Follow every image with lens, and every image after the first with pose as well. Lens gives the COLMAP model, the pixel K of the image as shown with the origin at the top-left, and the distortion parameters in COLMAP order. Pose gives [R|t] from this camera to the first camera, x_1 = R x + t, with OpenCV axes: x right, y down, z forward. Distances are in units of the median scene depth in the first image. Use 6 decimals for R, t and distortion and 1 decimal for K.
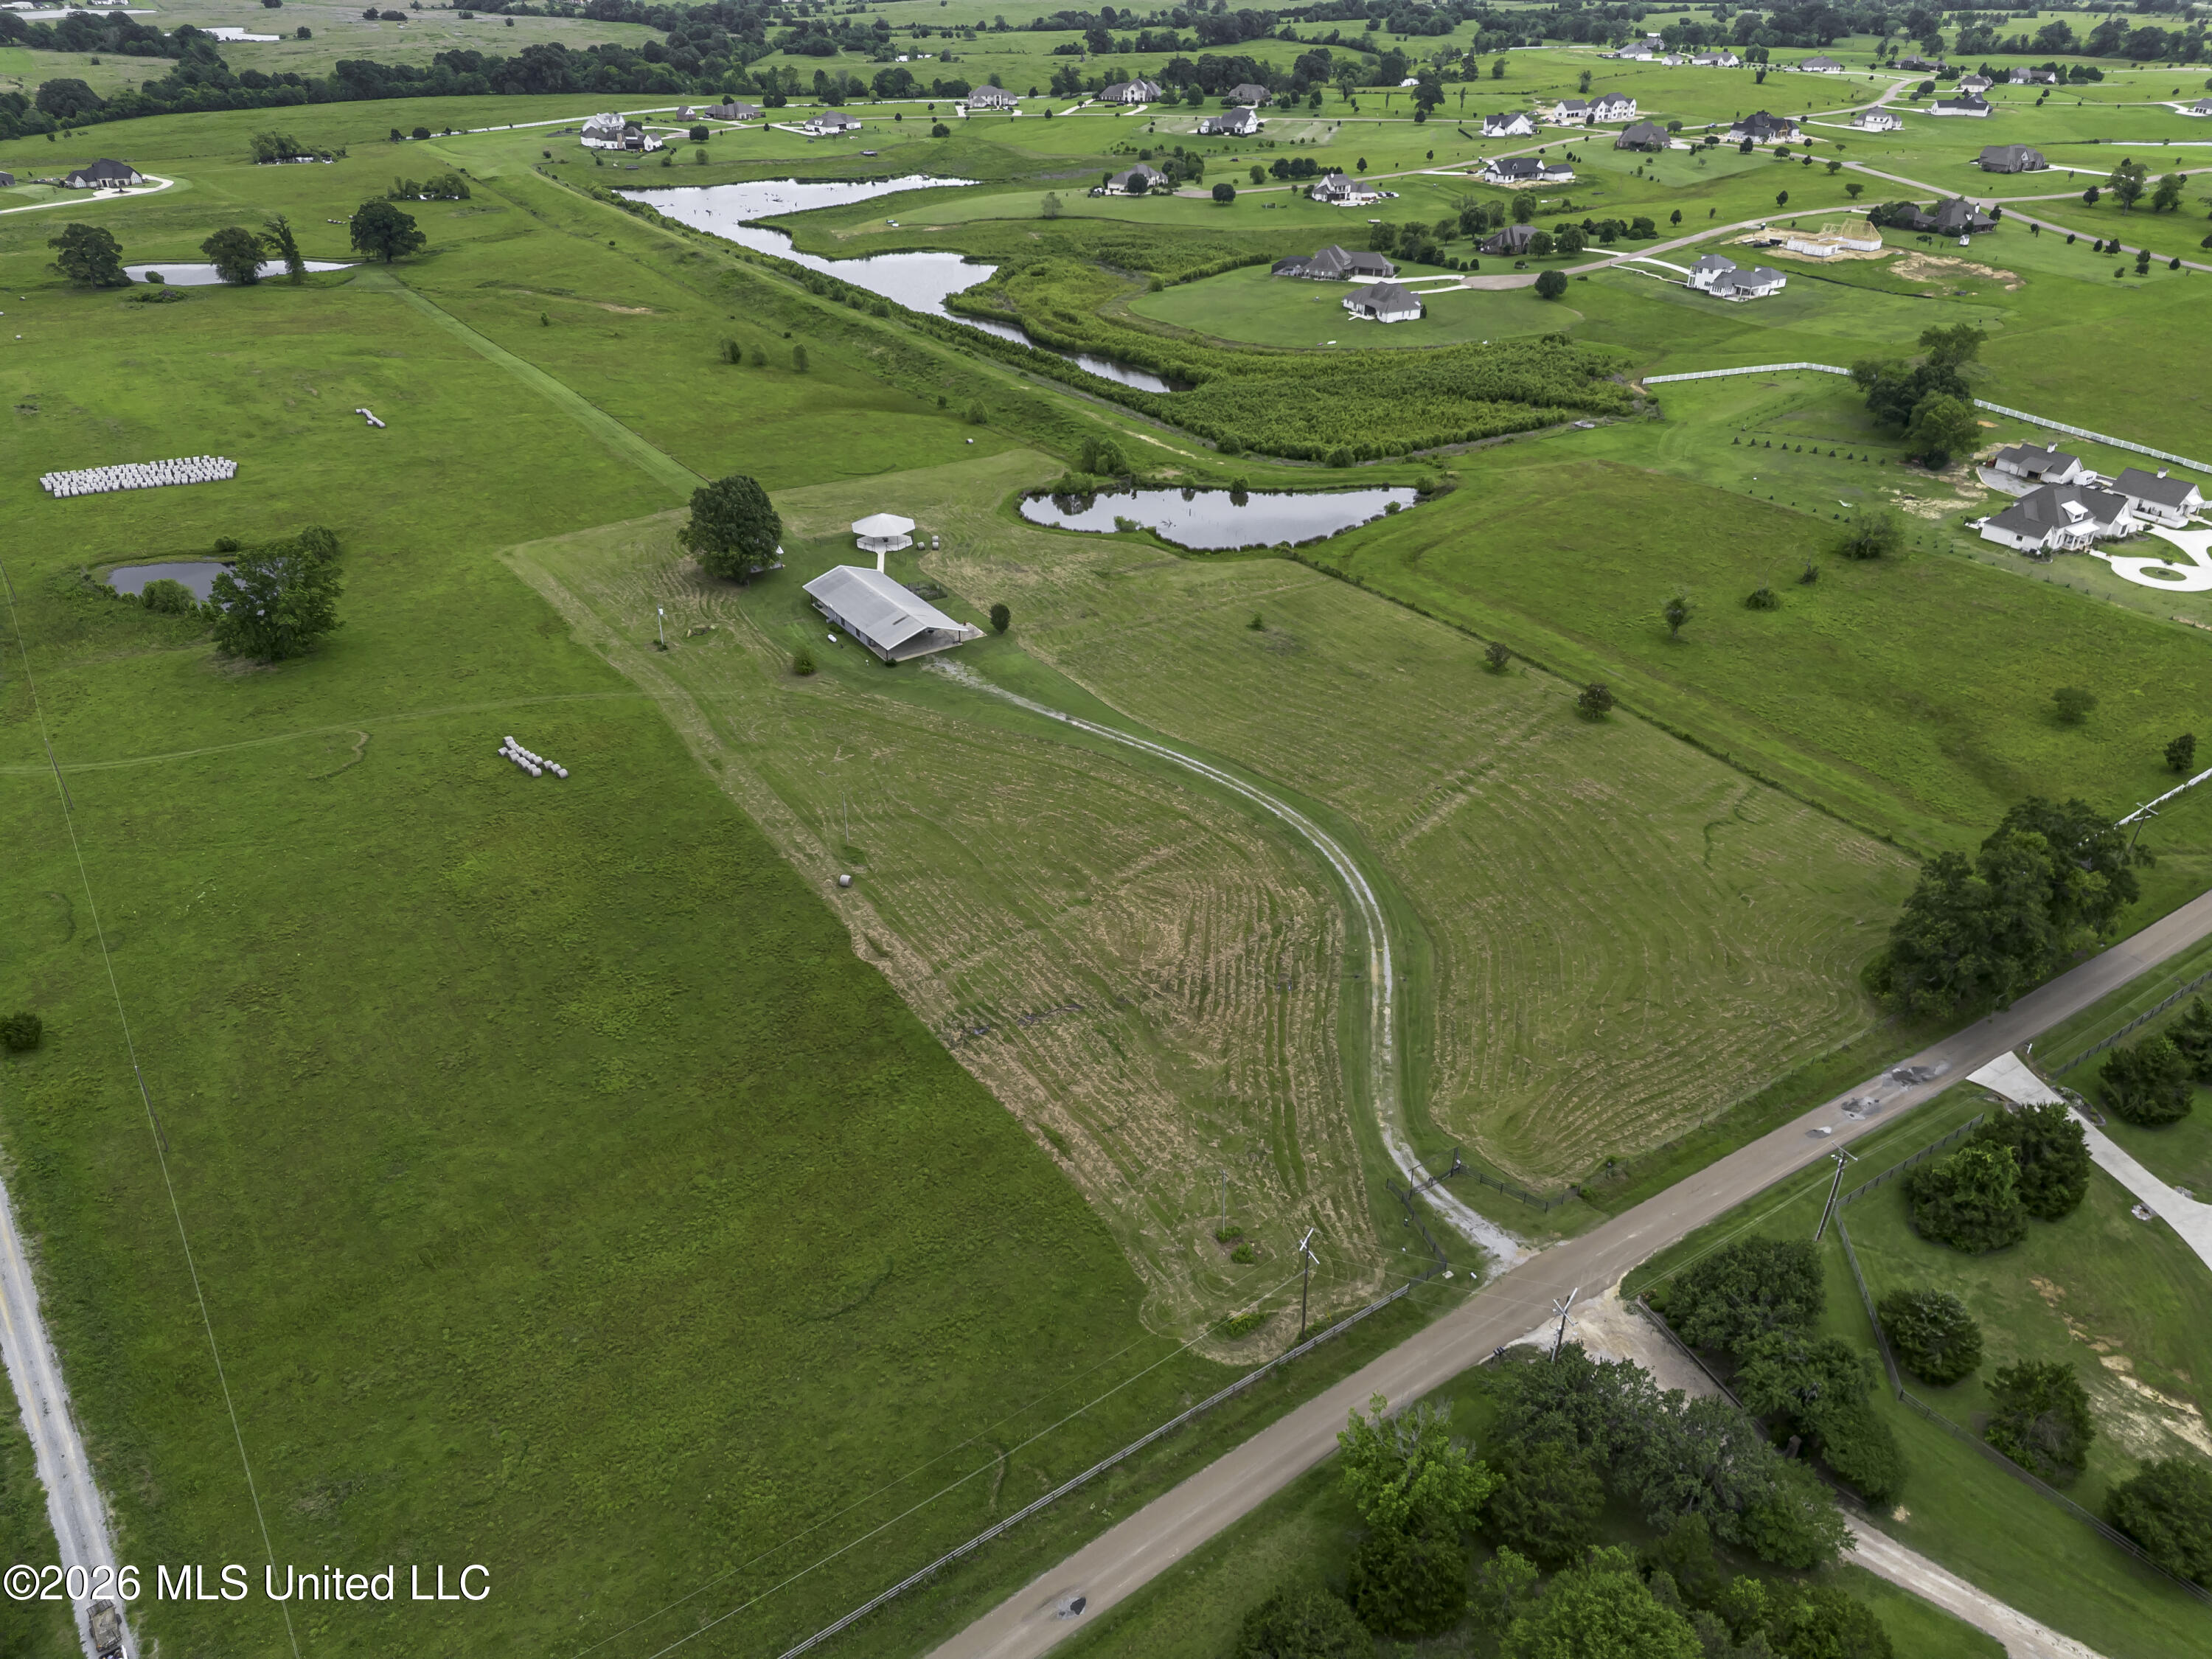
lens RADIAL K [[1587.7, 0, 1103.9], [0, 1587.7, 797.8], [0, 0, 1]] dist [0.070765, -0.064803]
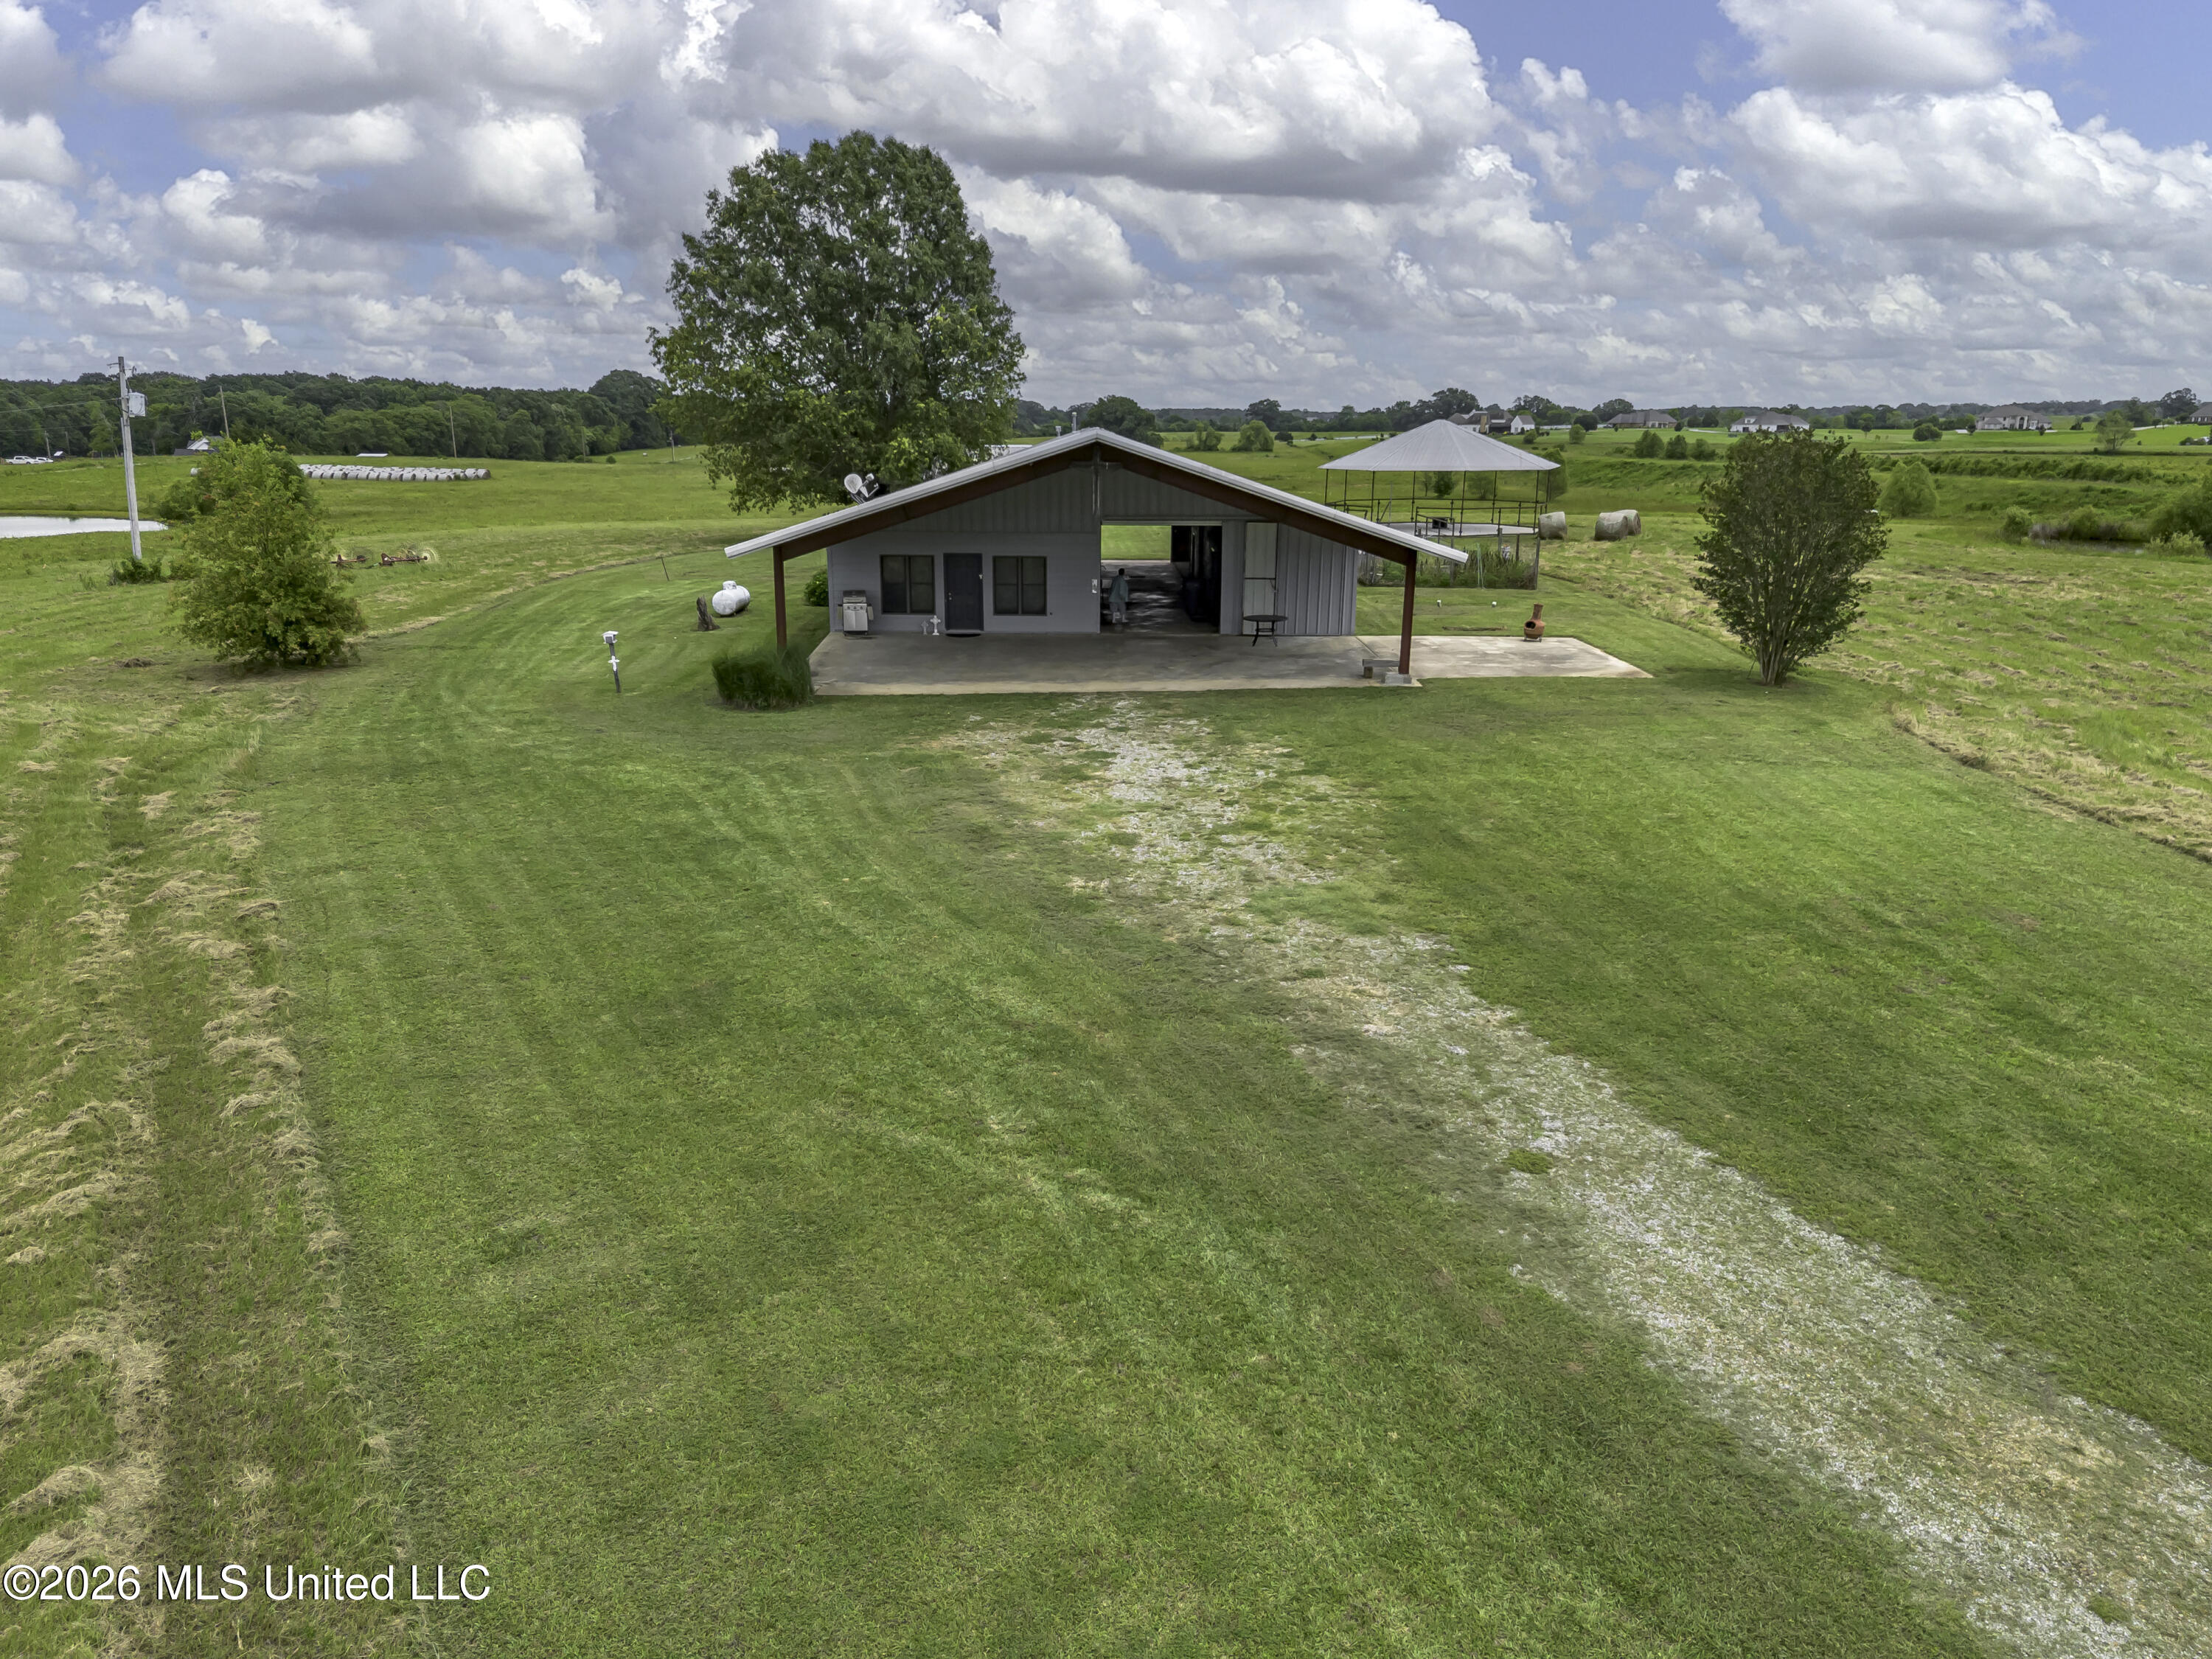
lens RADIAL K [[1587.7, 0, 1103.9], [0, 1587.7, 797.8], [0, 0, 1]] dist [0.070765, -0.064803]
pose [[0.842763, 0.126350, -0.523246, -0.032912], [-0.264187, 0.944022, -0.197556, -0.043811], [0.468994, 0.304727, 0.828966, 0.691392]]
